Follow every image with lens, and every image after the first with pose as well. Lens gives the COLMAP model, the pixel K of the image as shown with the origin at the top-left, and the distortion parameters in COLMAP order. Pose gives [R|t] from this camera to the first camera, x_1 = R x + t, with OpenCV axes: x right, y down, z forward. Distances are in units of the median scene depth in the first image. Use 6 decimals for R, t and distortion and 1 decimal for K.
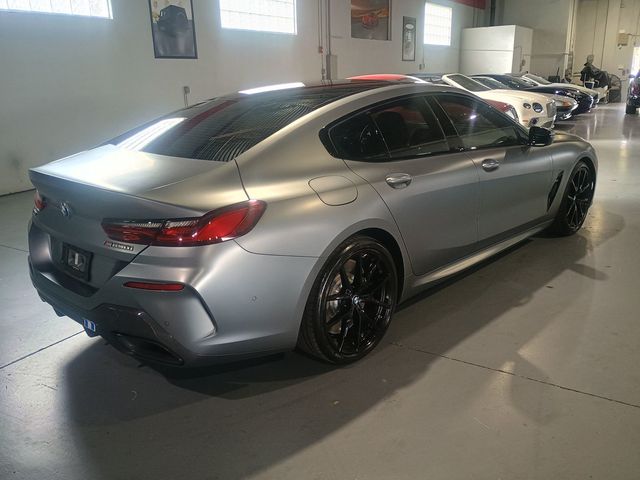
lens RADIAL K [[558.9, 0, 316.9], [0, 558.9, 240.5], [0, 0, 1]] dist [0.030986, -0.012846]
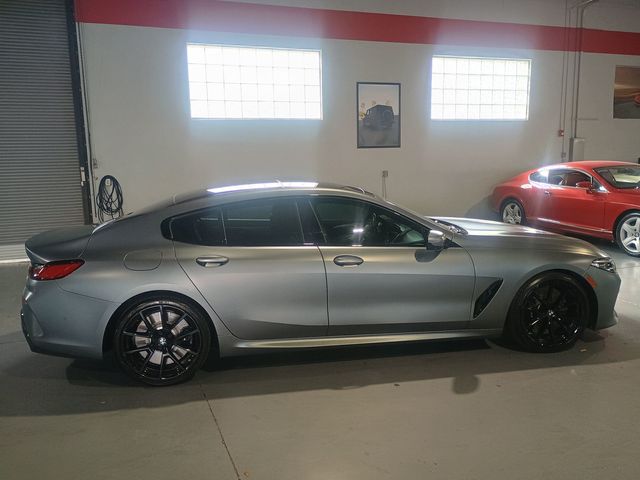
lens RADIAL K [[558.9, 0, 316.9], [0, 558.9, 240.5], [0, 0, 1]] dist [0.030986, -0.012846]
pose [[0.798369, 0.098695, -0.594025, 0.339804], [-0.168786, 0.983610, -0.063425, -0.034641], [0.578029, 0.150899, 0.801943, 0.013697]]
